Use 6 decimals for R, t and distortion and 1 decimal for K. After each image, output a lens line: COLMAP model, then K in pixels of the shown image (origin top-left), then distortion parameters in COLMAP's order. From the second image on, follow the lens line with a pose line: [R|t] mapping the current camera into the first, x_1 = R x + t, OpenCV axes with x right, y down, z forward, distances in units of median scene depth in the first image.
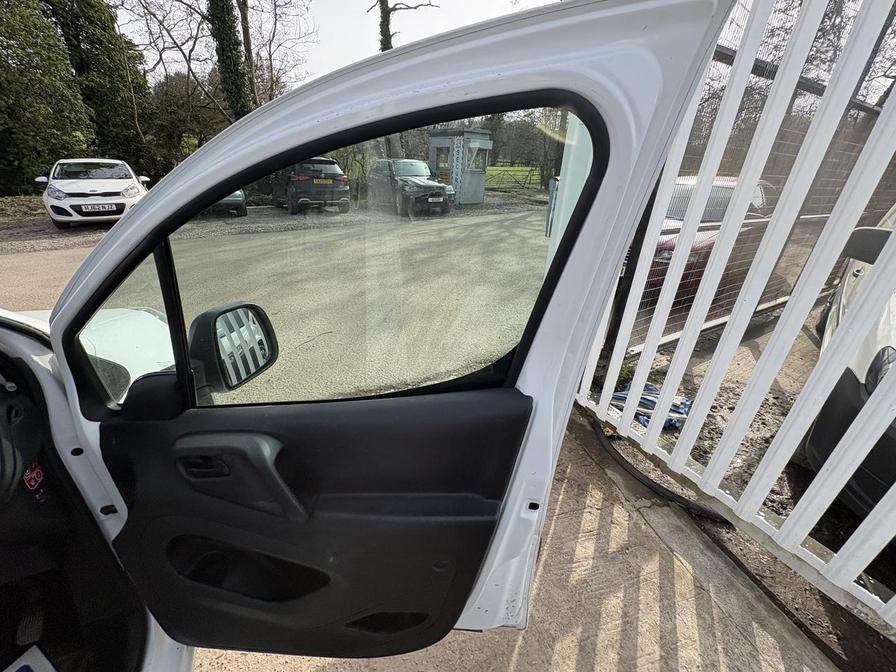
lens RADIAL K [[358.7, 0, 444.7], [0, 358.7, 336.5], [0, 0, 1]] dist [0.001942, 0.000226]
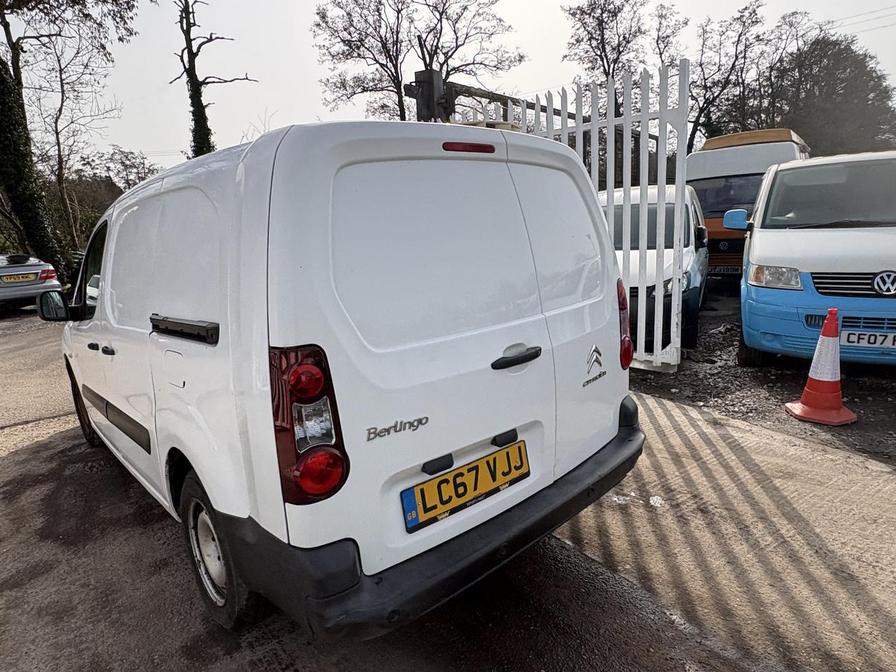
lens RADIAL K [[538.3, 0, 449.5], [0, 538.3, 327.6], [0, 0, 1]] dist [0.006105, -0.003158]
pose [[0.938742, -0.147639, 0.311394, -0.087813], [0.222732, 0.949427, -0.221313, 0.146533], [-0.262971, 0.277114, 0.924151, -0.304155]]
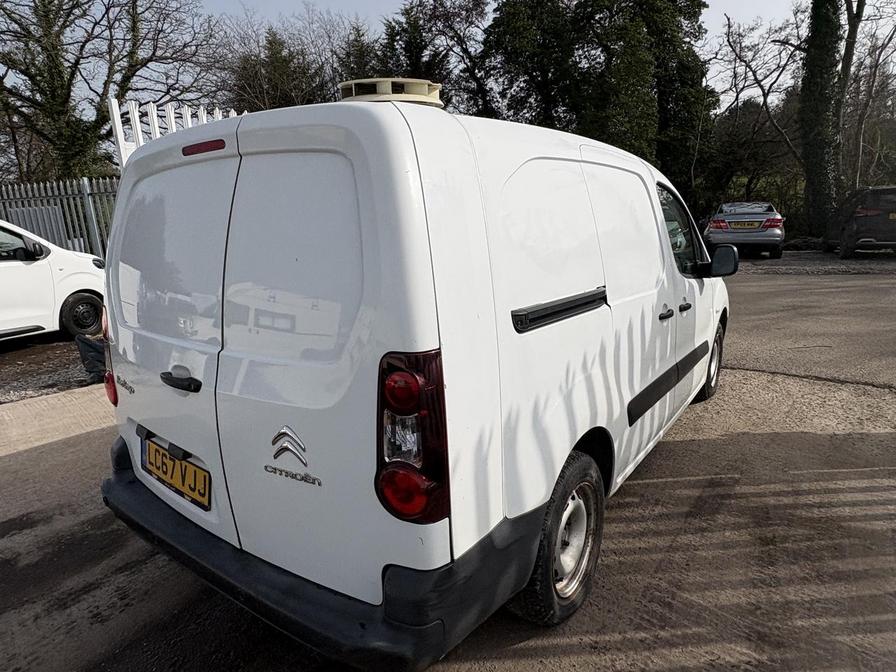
lens RADIAL K [[538.3, 0, 445.6], [0, 538.3, 337.9], [0, 0, 1]] dist [0.006105, -0.003158]
pose [[0.510125, 0.150959, -0.846749, 0.117237], [-0.320636, 0.946889, -0.024356, 0.098662], [0.798101, 0.283923, 0.531435, -0.195901]]
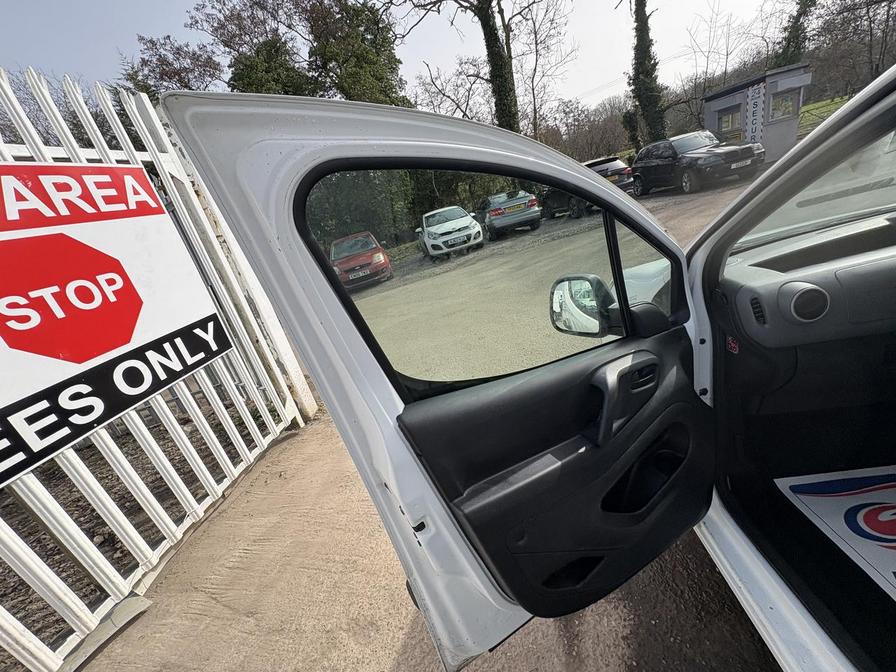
lens RADIAL K [[358.7, 0, 447.2], [0, 358.7, 334.7], [0, 0, 1]] dist [0.001942, 0.000226]
pose [[0.849125, -0.068203, -0.523770, -0.186954], [0.047231, 0.997460, -0.053314, 0.038818], [0.526076, 0.020532, 0.850190, -0.093356]]
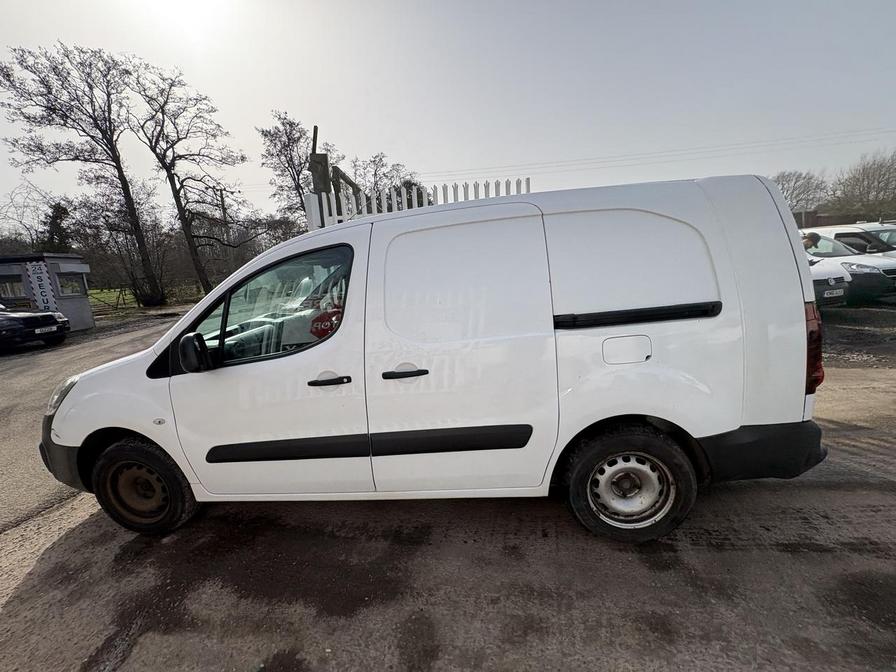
lens RADIAL K [[358.7, 0, 449.8], [0, 358.7, 334.1], [0, 0, 1]] dist [0.001942, 0.000226]
pose [[0.492252, -0.224096, 0.841112, -0.255082], [0.449521, 0.892915, -0.025180, 0.075351], [-0.745399, 0.390492, 0.540275, -0.160305]]
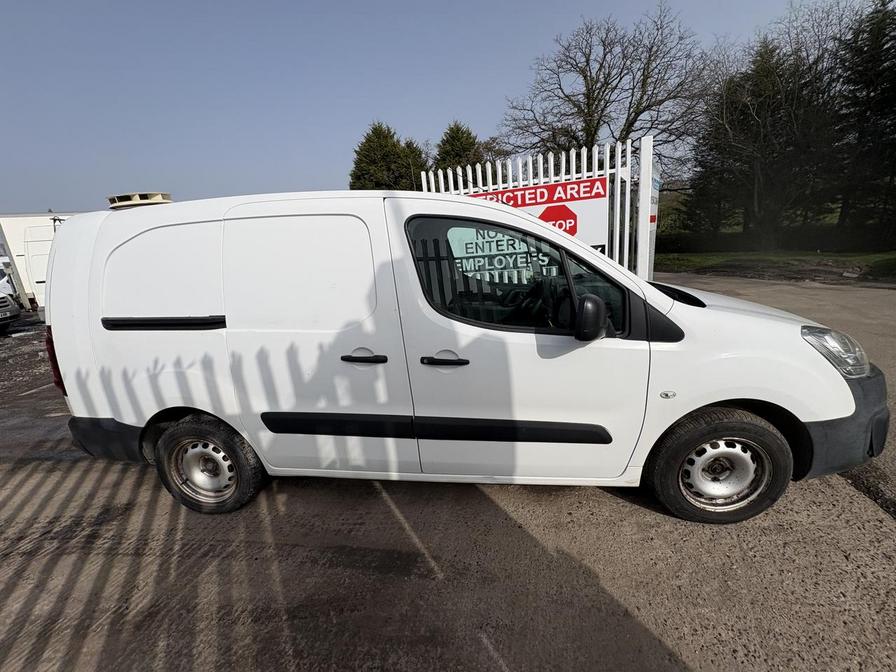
lens RADIAL K [[358.7, 0, 444.7], [0, 358.7, 333.0], [0, 0, 1]] dist [0.001942, 0.000226]
pose [[-0.500763, 0.229675, -0.834557, 0.078721], [-0.315644, 0.849310, 0.423133, -0.020691], [0.805981, 0.475313, -0.352808, 0.053921]]
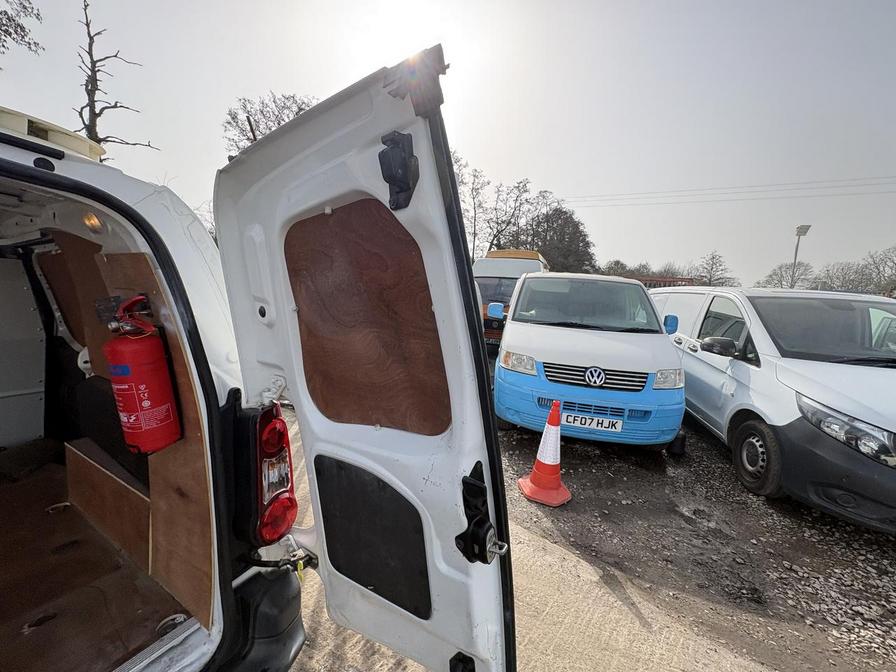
lens RADIAL K [[358.7, 0, 448.1], [0, 358.7, 329.9], [0, 0, 1]] dist [0.001942, 0.000226]
pose [[0.801362, -0.044512, 0.596521, 0.014447], [0.223990, 0.947004, -0.230242, 0.112931], [-0.554659, 0.318122, 0.768864, -0.239765]]
